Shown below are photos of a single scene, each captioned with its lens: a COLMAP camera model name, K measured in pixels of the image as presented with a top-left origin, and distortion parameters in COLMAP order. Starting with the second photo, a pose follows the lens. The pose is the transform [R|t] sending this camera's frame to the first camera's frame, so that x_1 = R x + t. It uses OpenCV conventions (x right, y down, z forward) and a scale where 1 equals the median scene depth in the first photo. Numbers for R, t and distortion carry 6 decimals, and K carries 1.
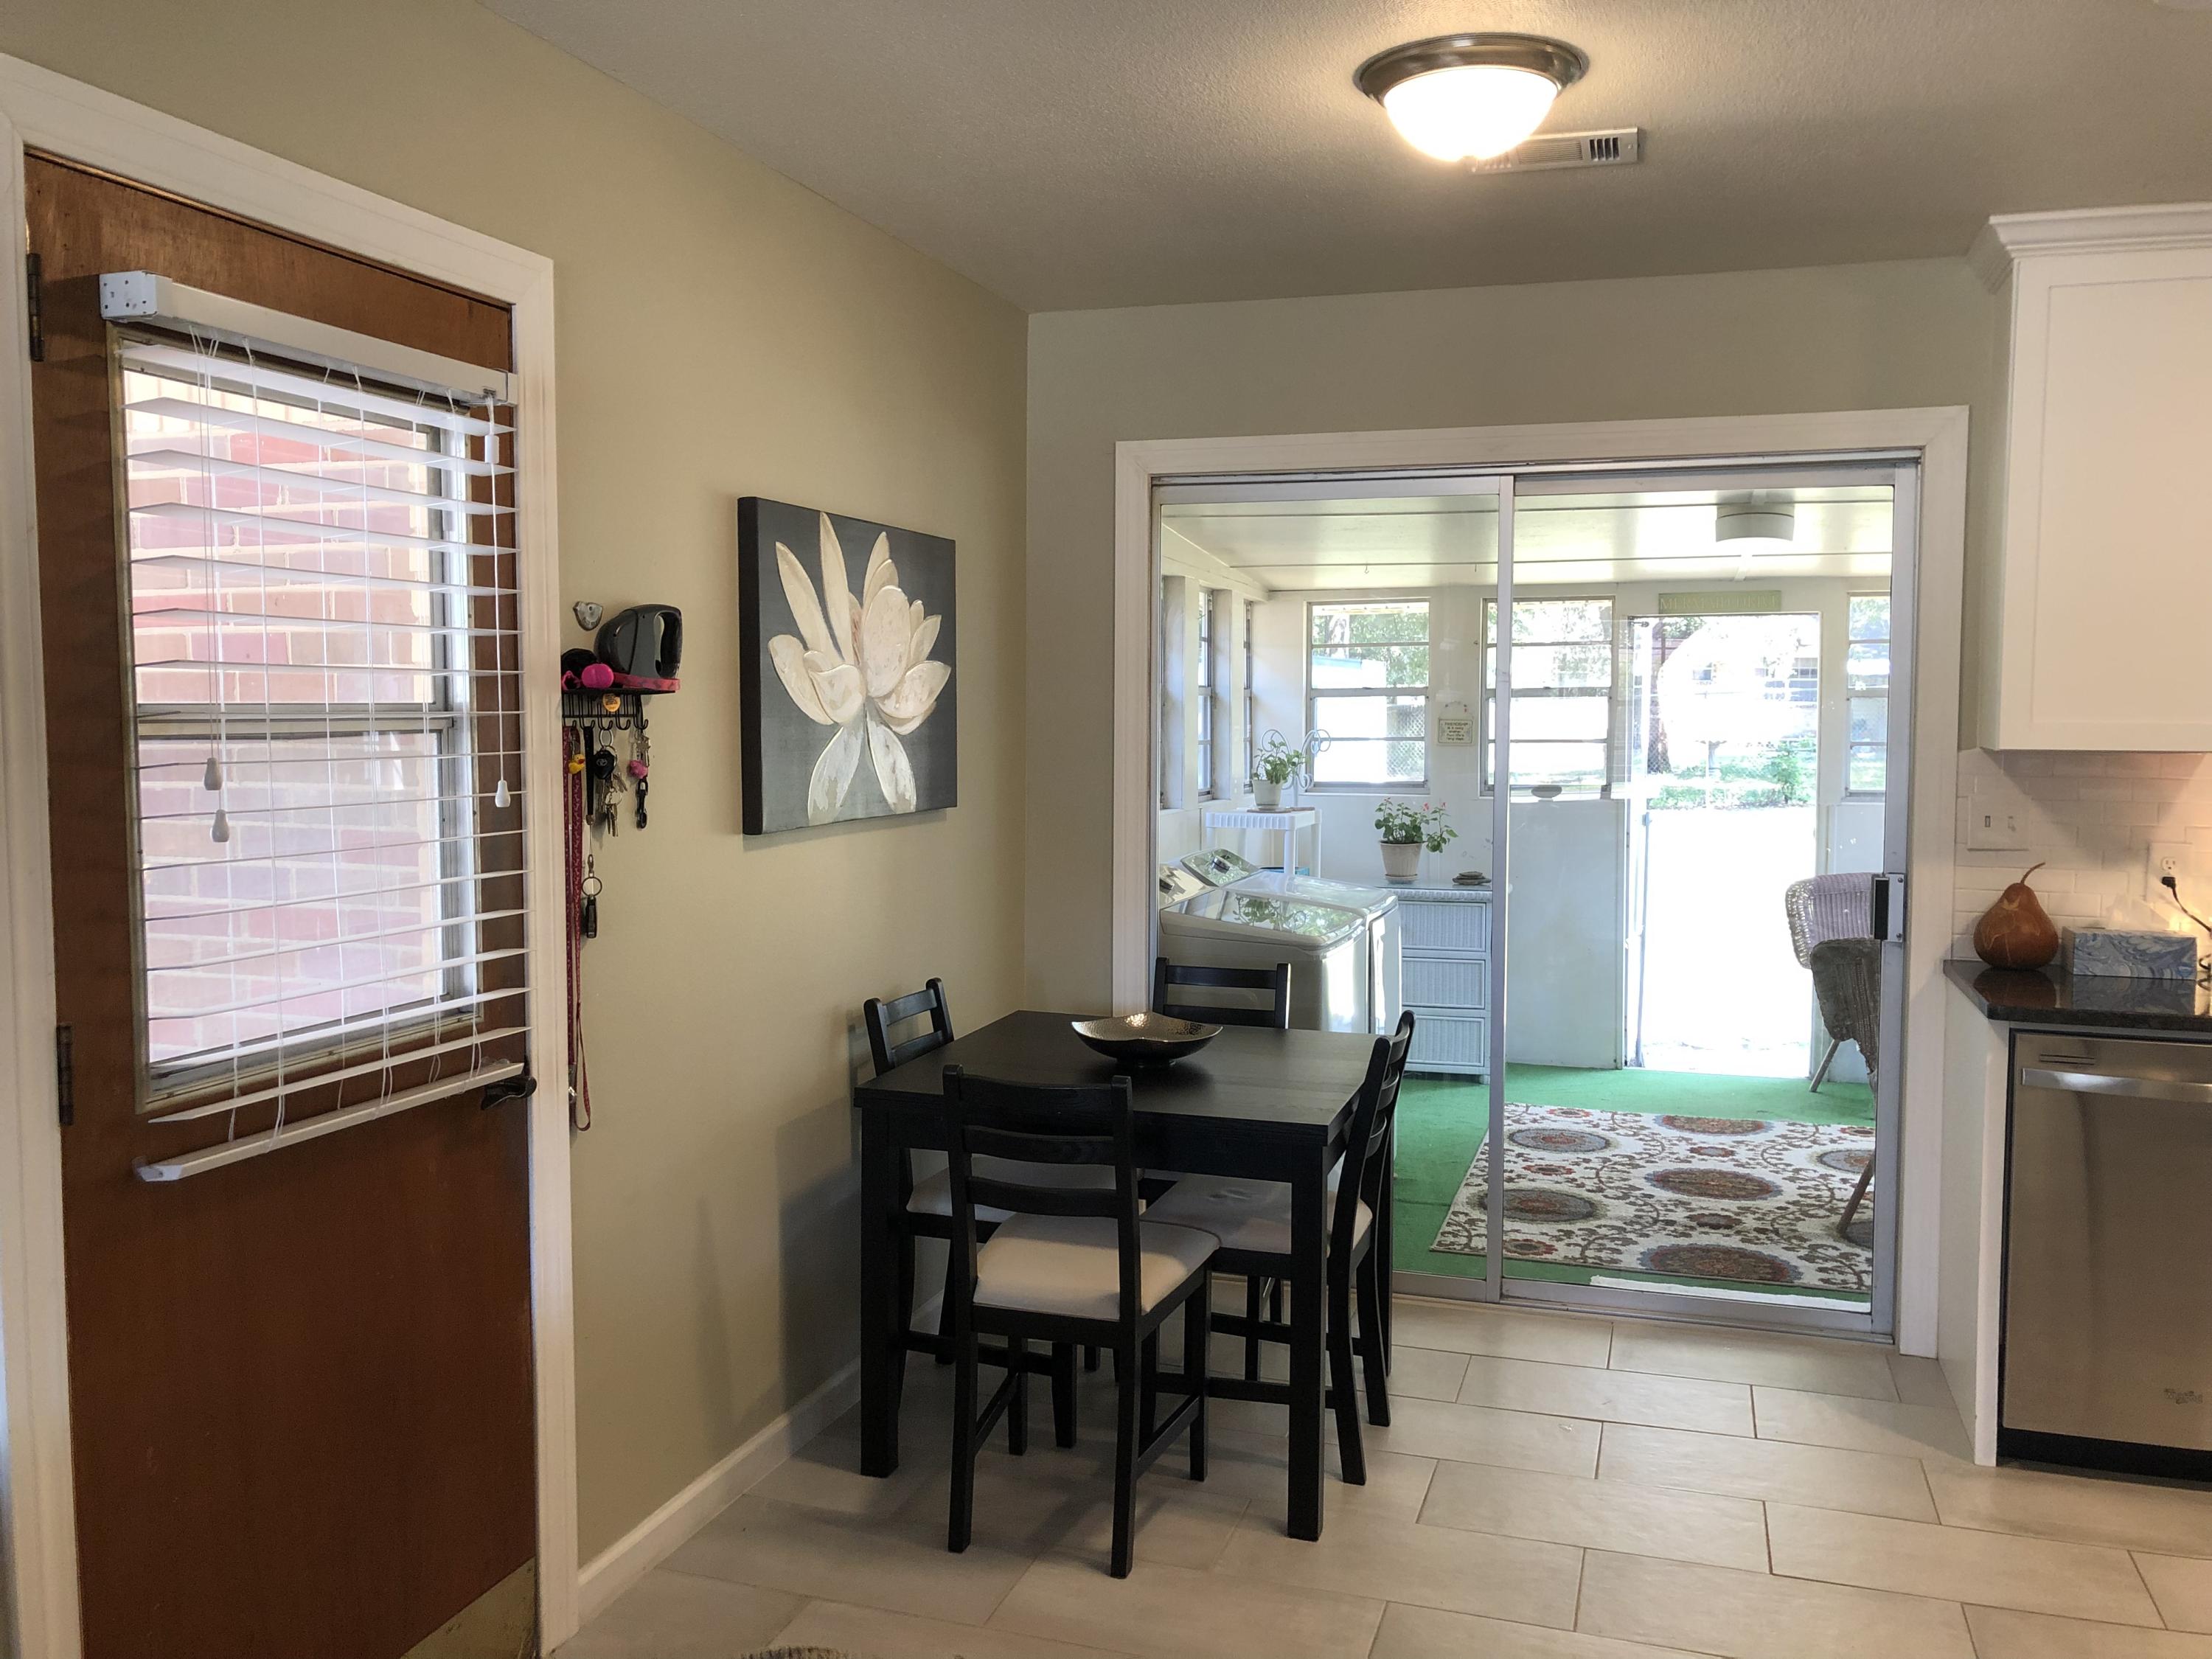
lens RADIAL K [[1835.3, 0, 1090.4], [0, 1835.3, 830.2], [0, 0, 1]] dist [0.033519, -0.049035]
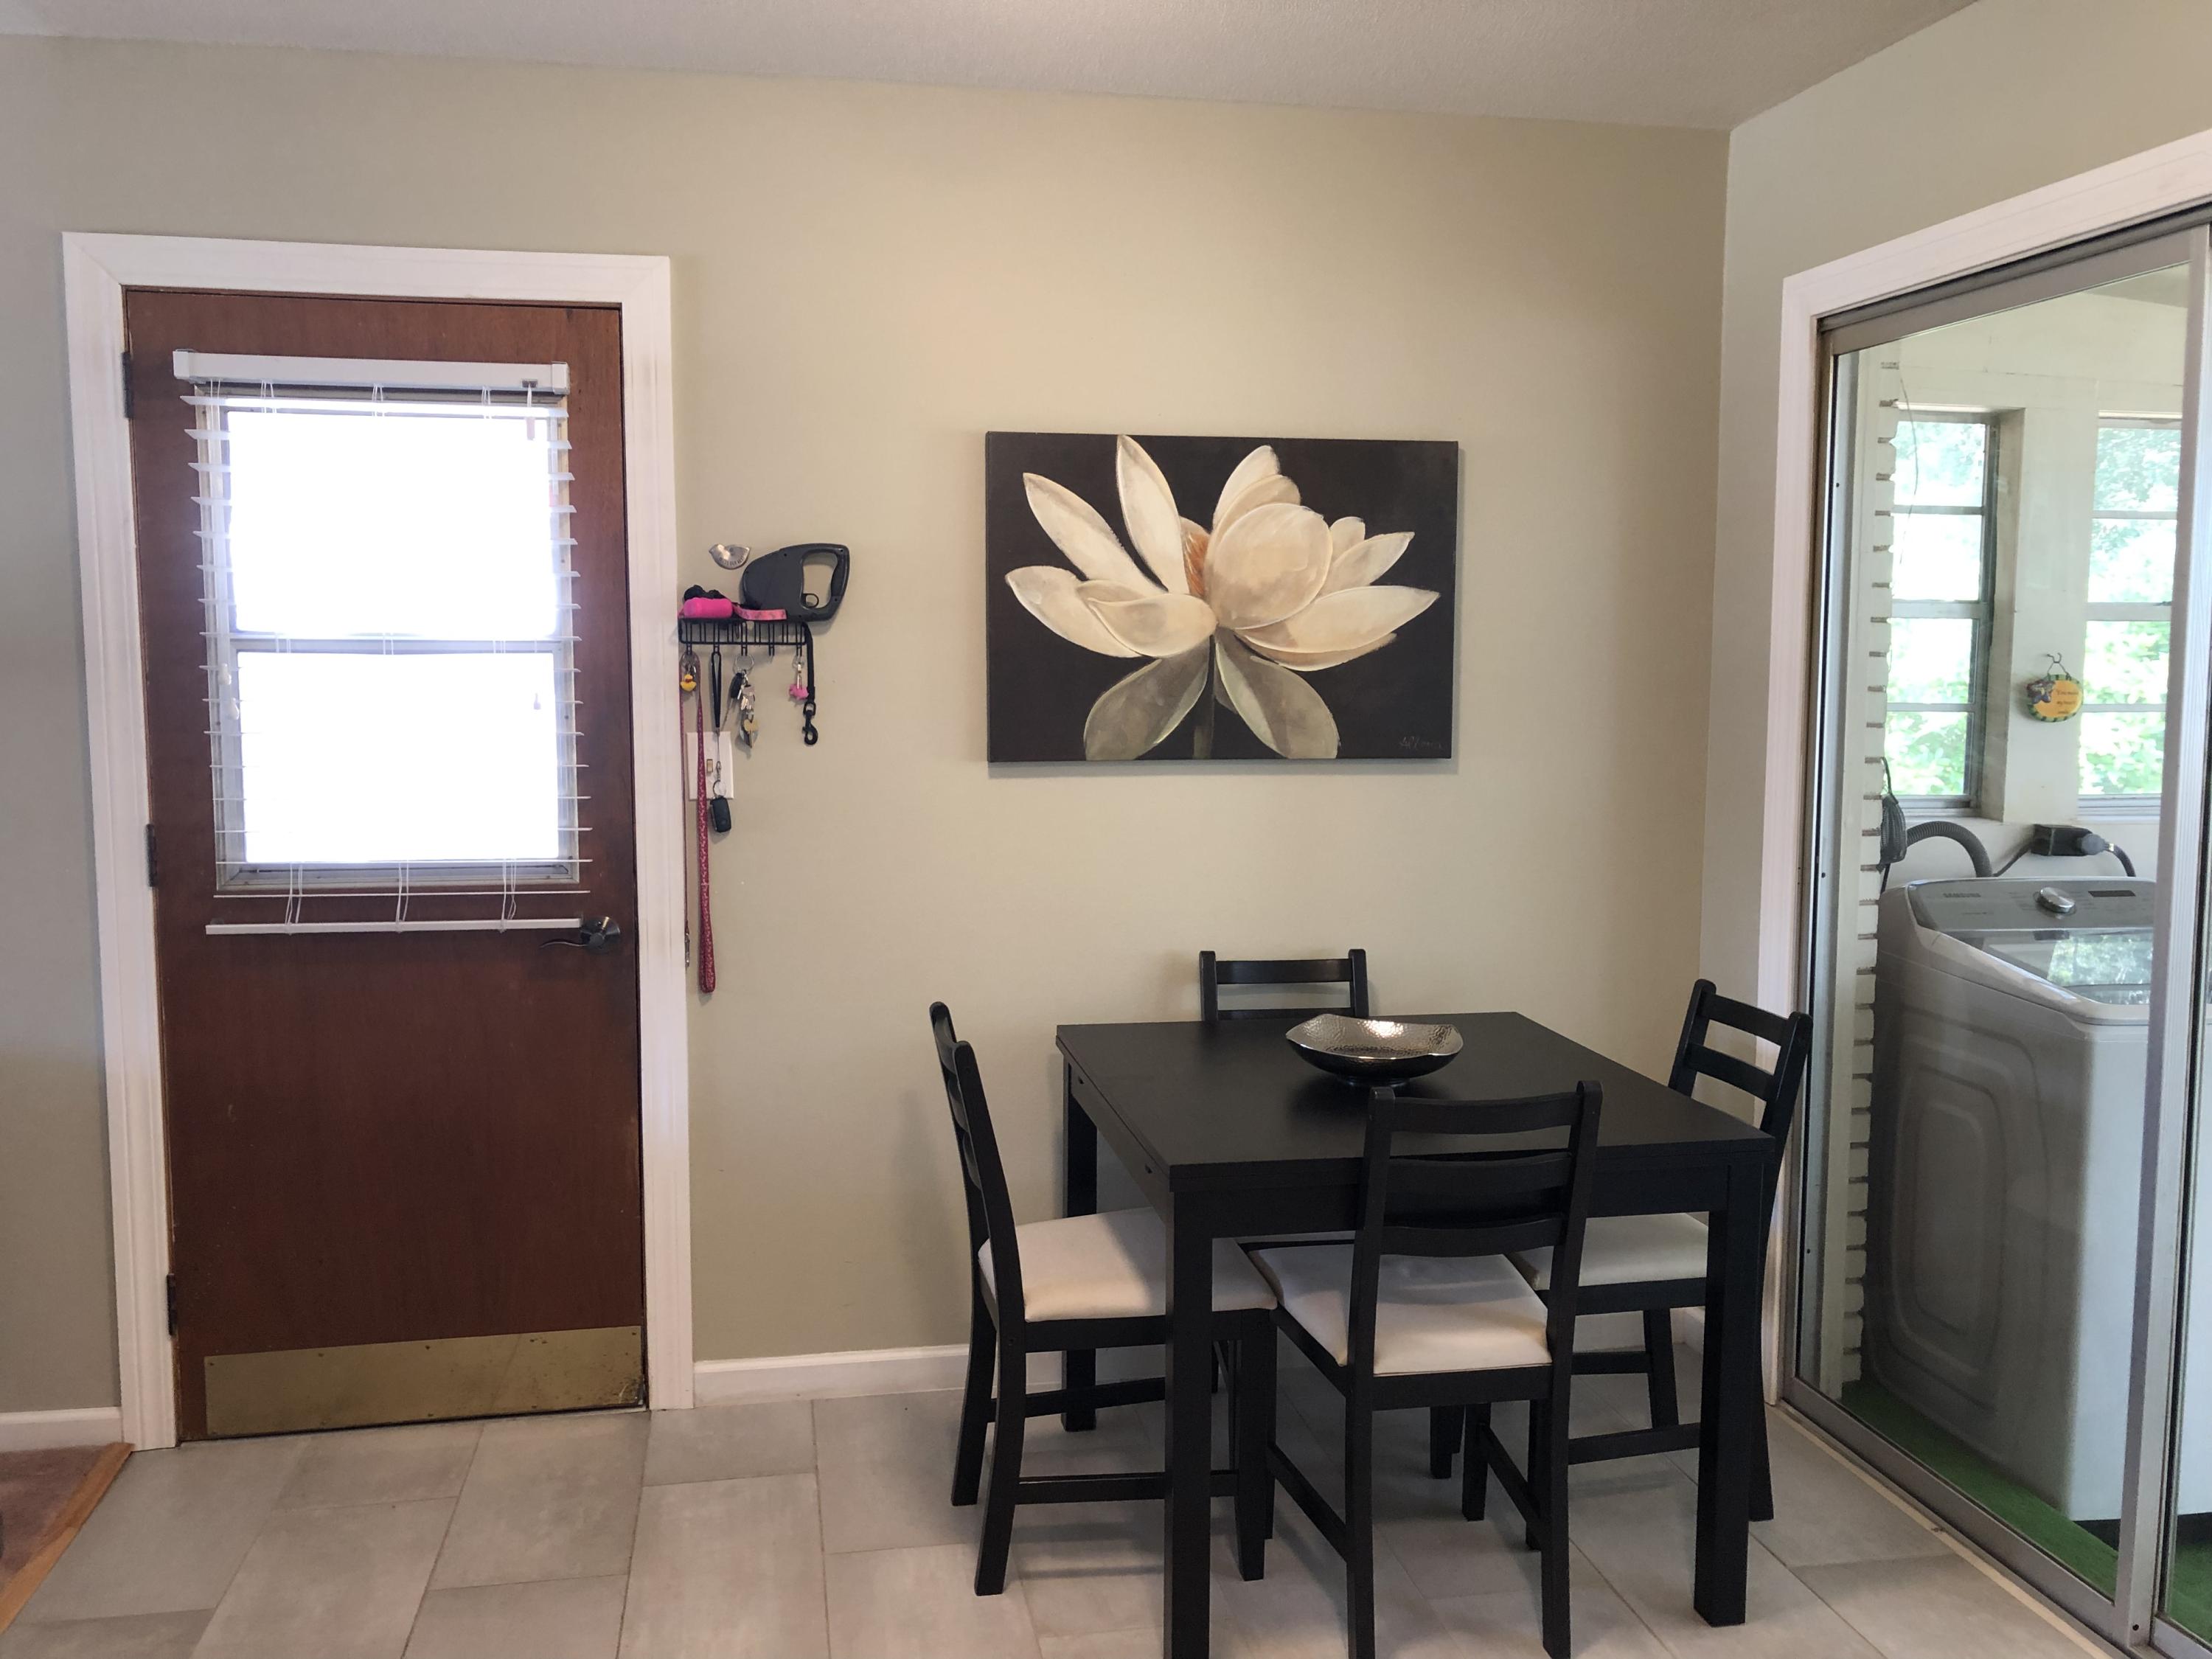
lens RADIAL K [[1835.3, 0, 1096.7], [0, 1835.3, 830.1], [0, 0, 1]] dist [0.033519, -0.049035]
pose [[0.470193, 0.088557, -0.878110, 0.847287], [-0.066043, 0.995694, 0.065051, -0.034311], [0.880089, 0.027407, 0.474017, 0.639618]]
